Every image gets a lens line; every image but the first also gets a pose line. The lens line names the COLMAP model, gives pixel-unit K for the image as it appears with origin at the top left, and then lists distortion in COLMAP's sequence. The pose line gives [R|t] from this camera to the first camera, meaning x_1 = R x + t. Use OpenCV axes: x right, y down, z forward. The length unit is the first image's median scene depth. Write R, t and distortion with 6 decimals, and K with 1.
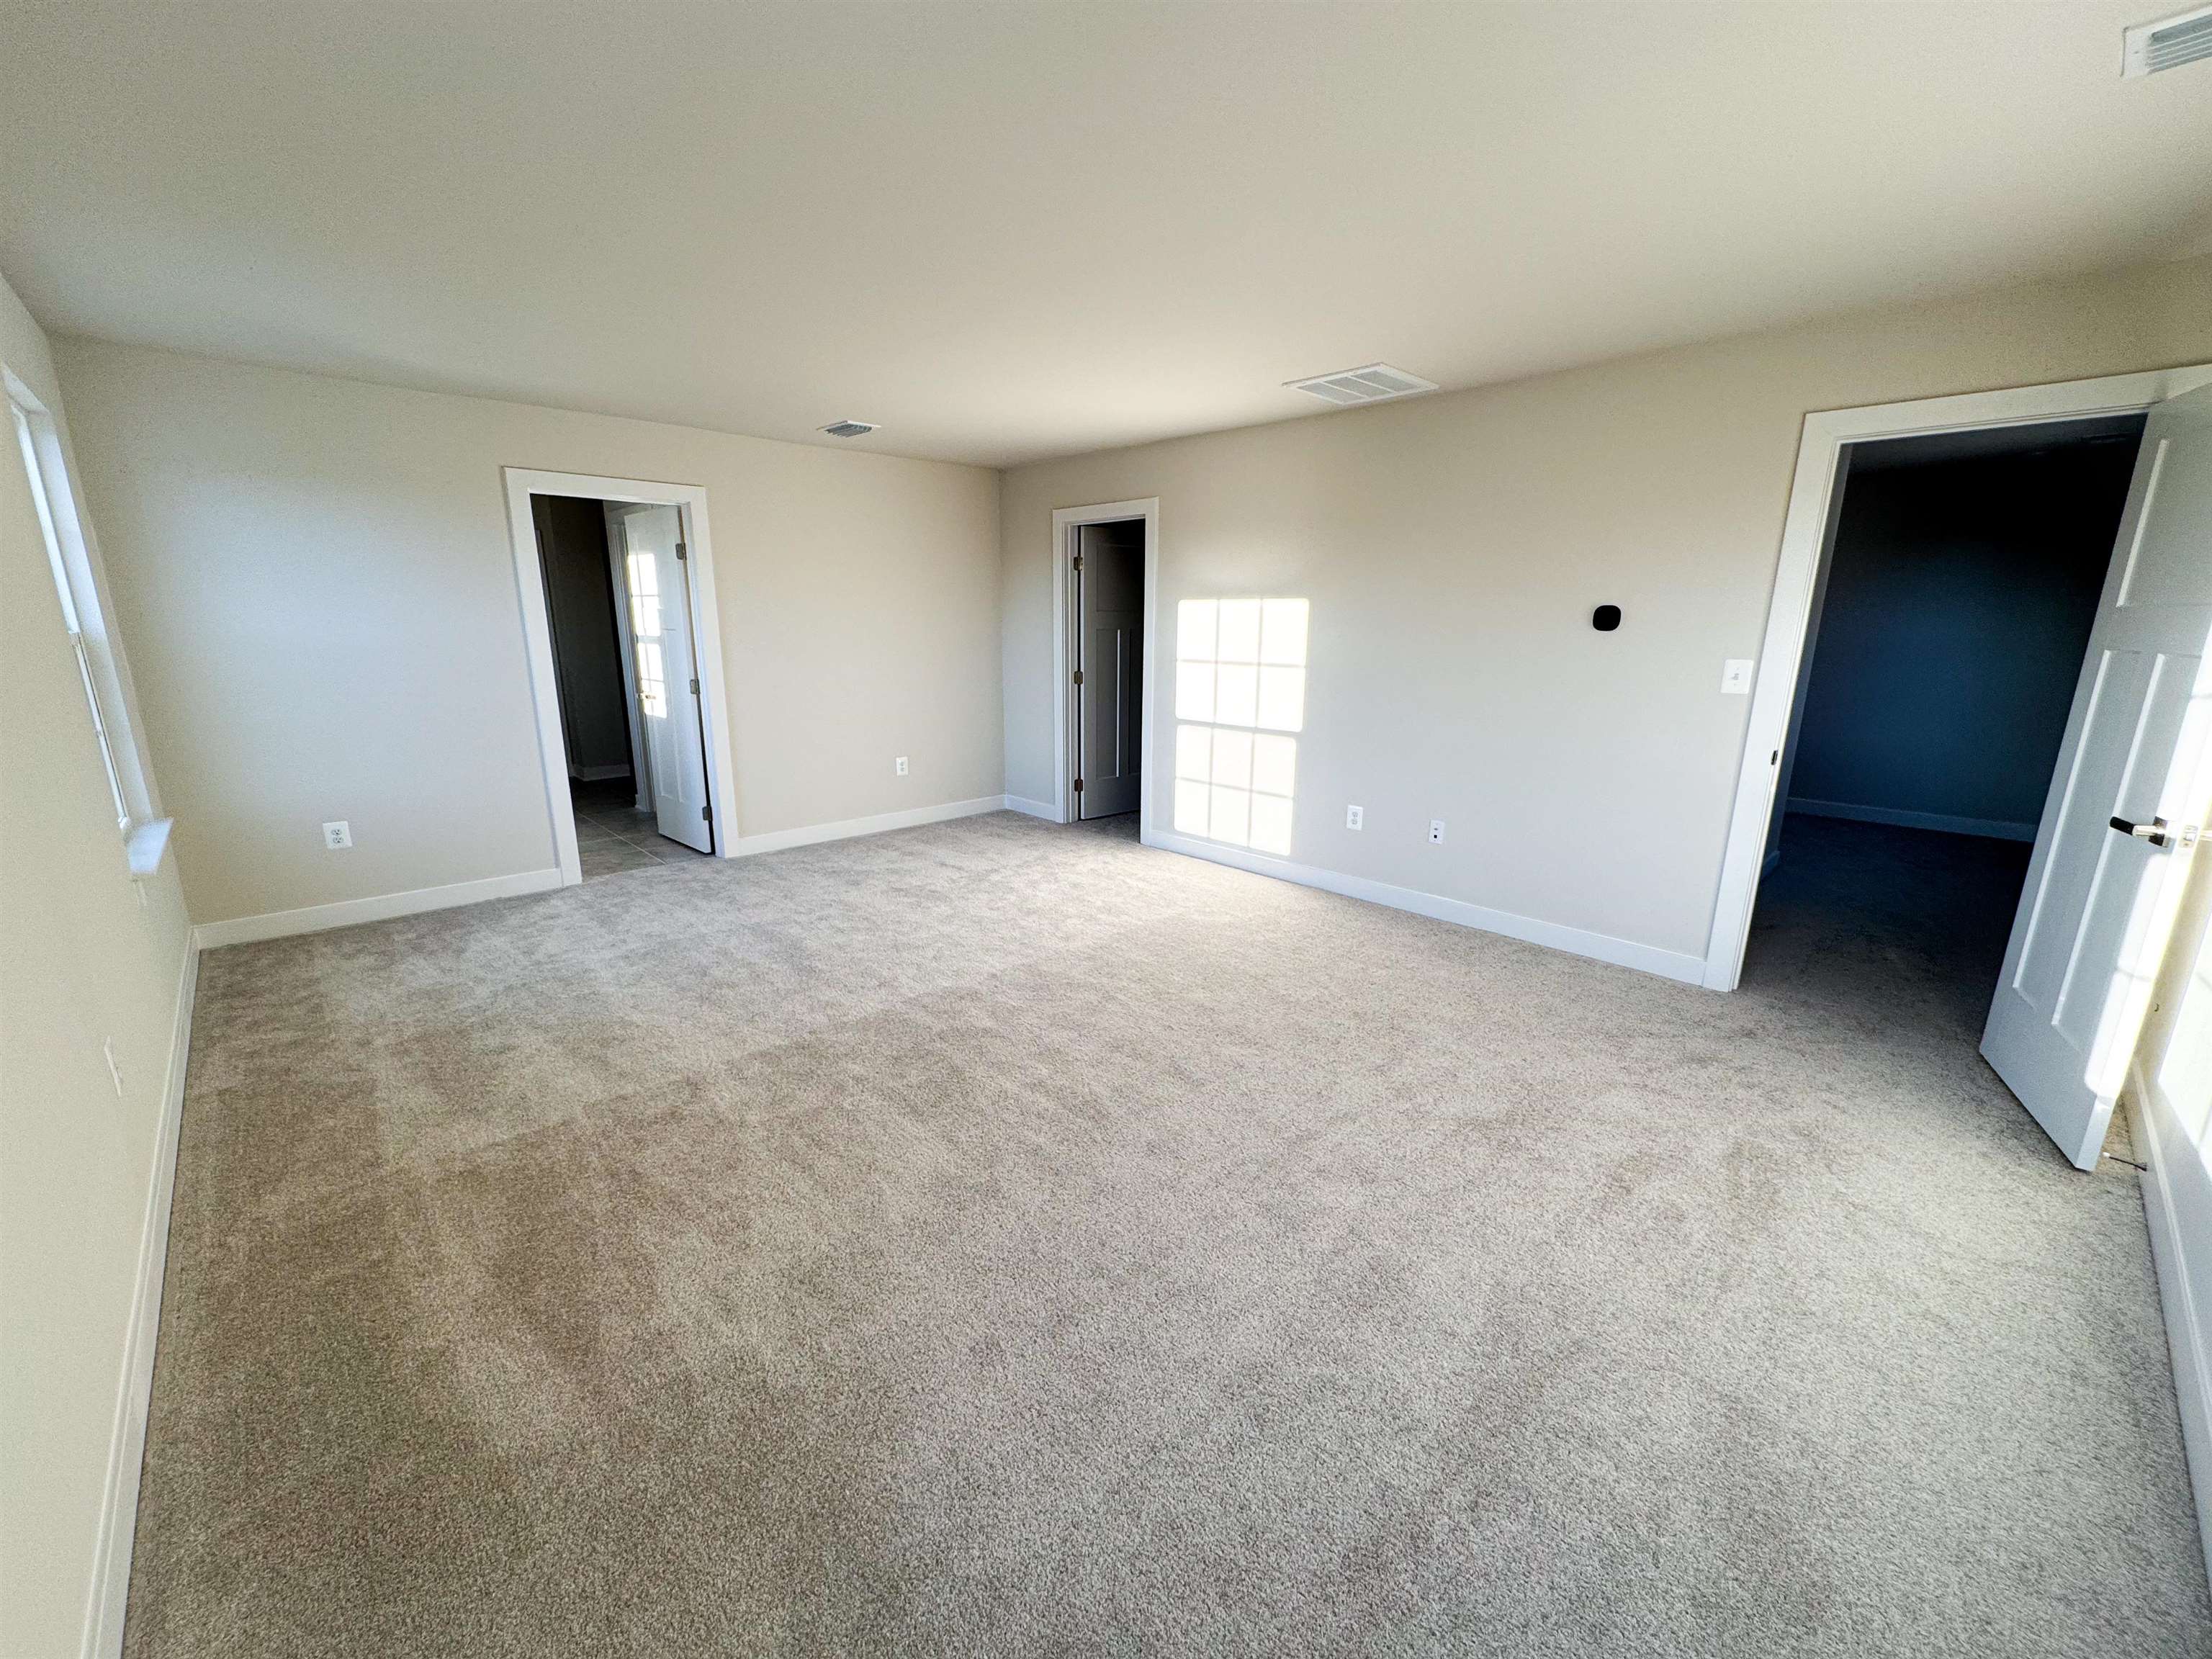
lens RADIAL K [[885.3, 0, 1111.3], [0, 885.3, 832.2], [0, 0, 1]] dist [-0.000230, 0.000035]
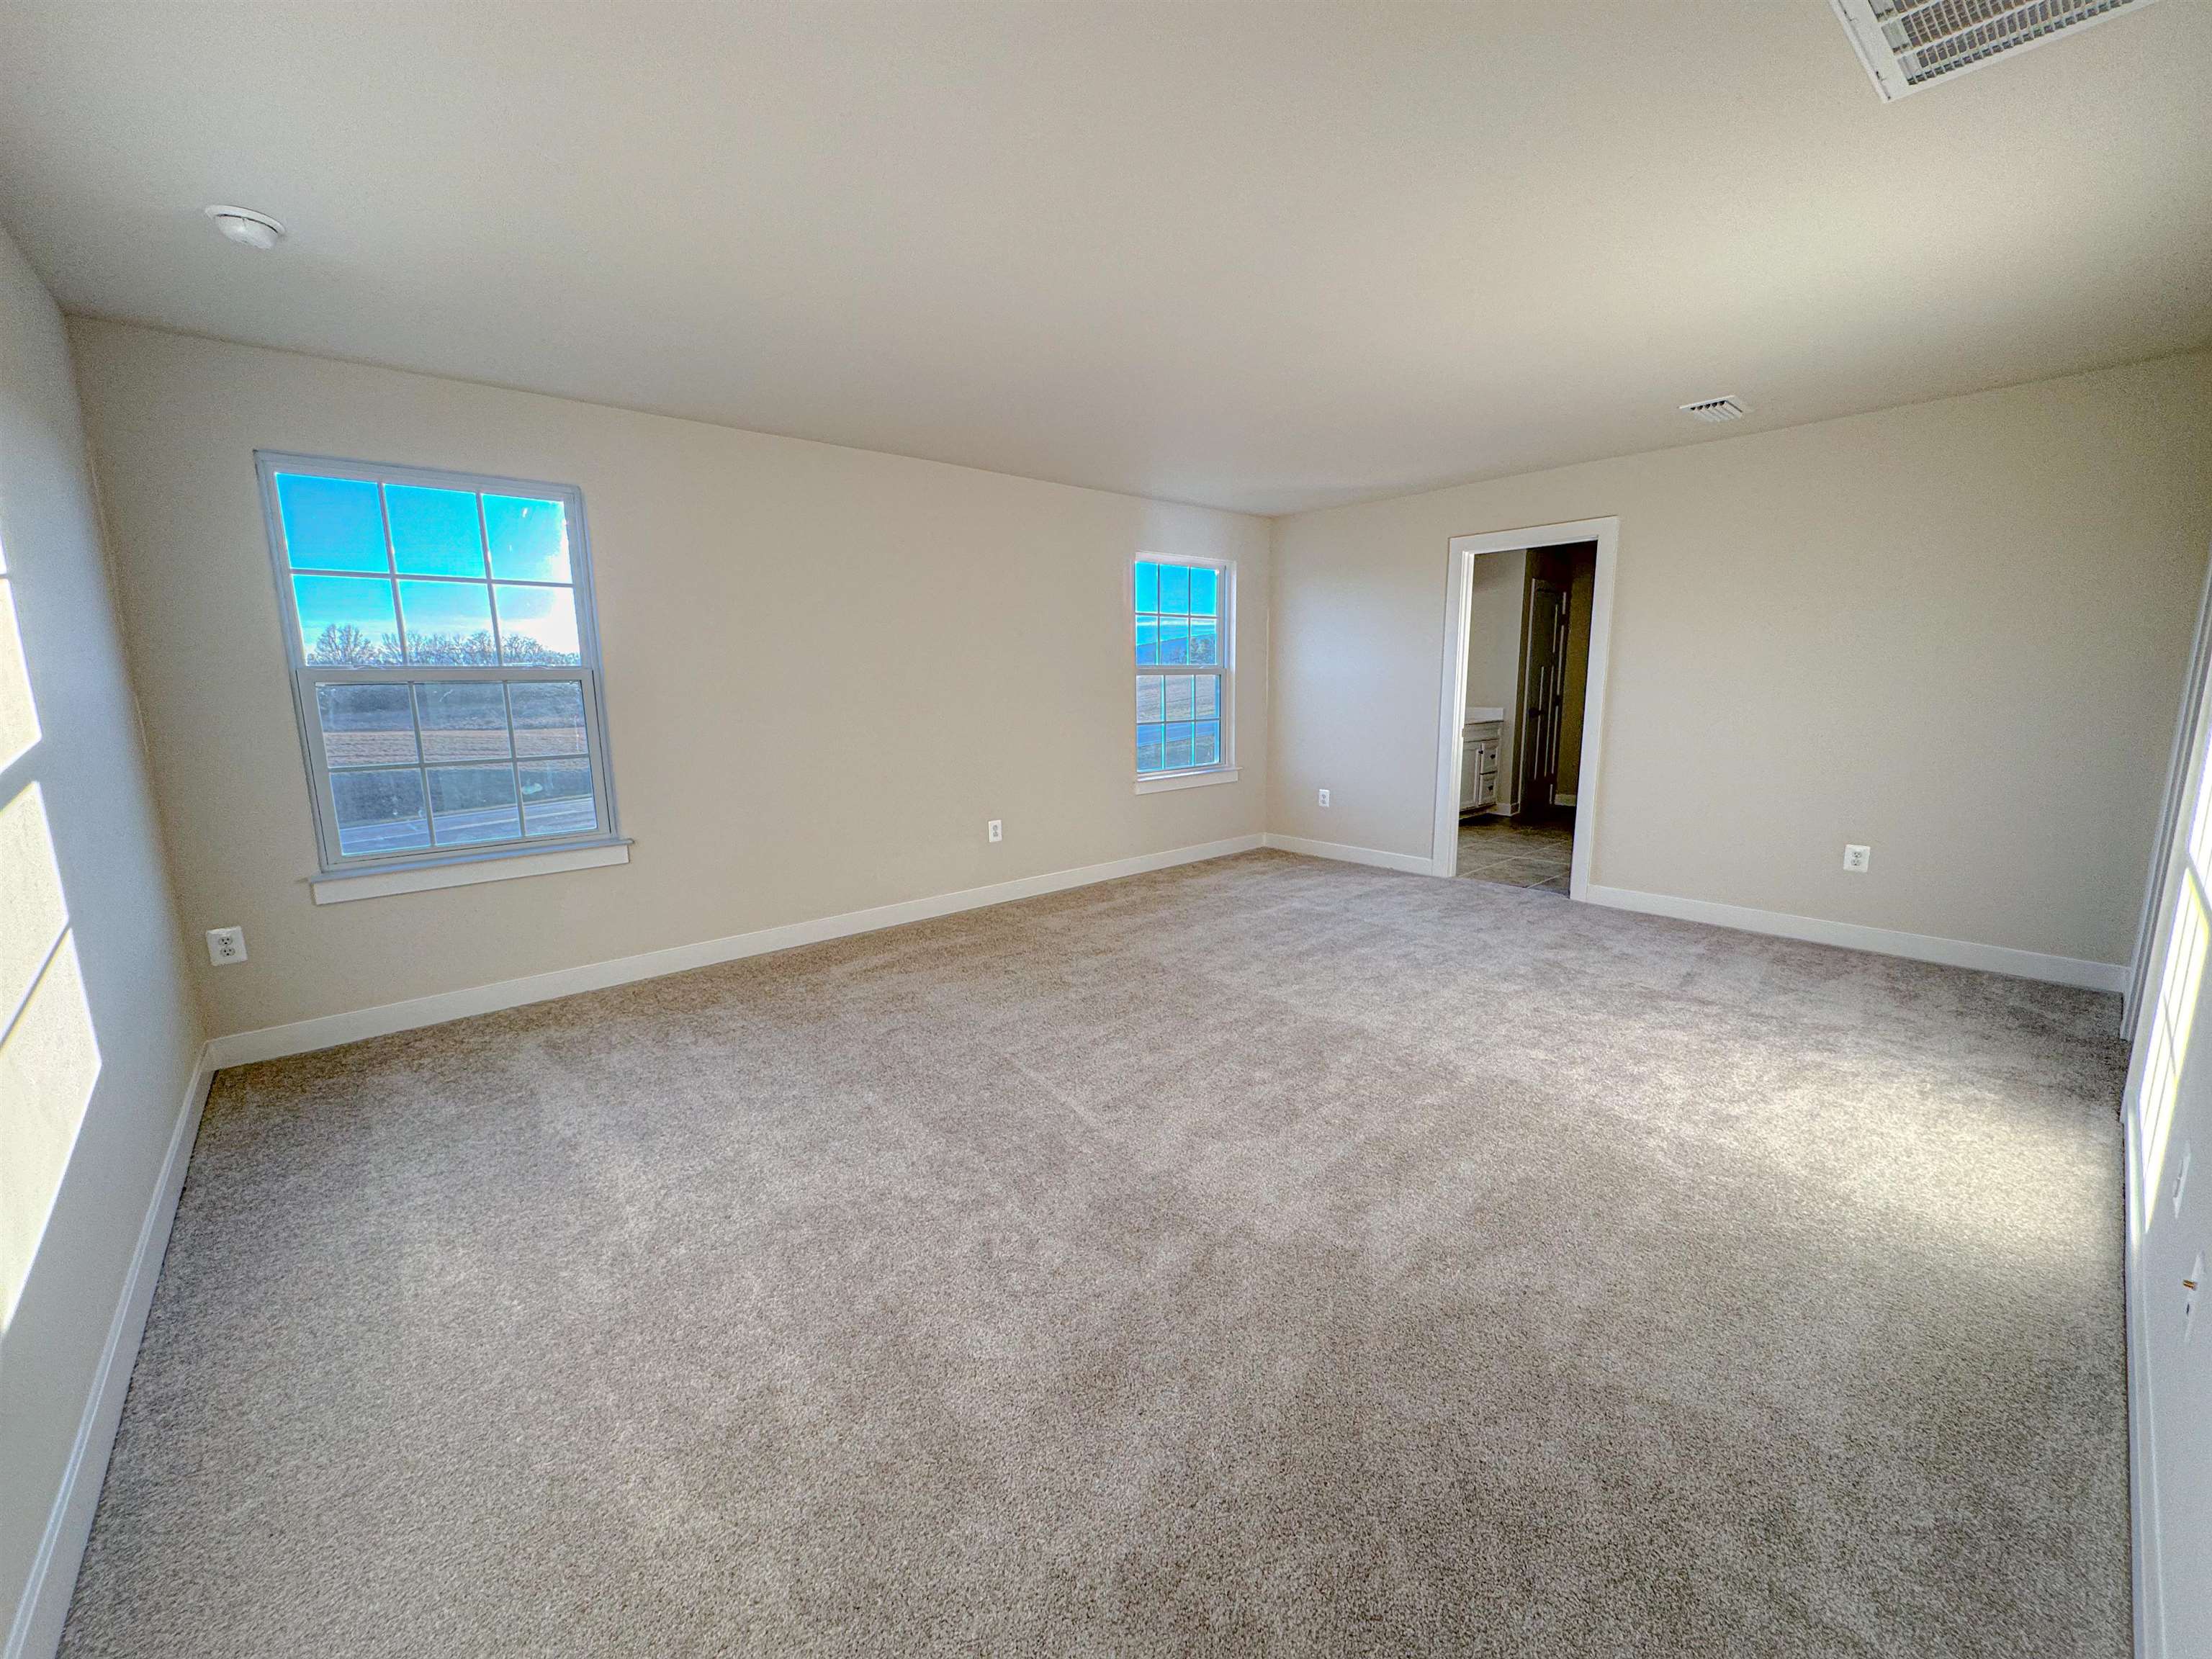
lens RADIAL K [[885.3, 0, 1103.7], [0, 885.3, 830.5], [0, 0, 1]] dist [-0.000230, 0.000035]
pose [[-0.048545, 0.165614, -0.984995, 0.622507], [-0.224649, 0.959081, 0.172329, -0.111931], [0.973230, 0.229643, -0.009354, 0.594931]]
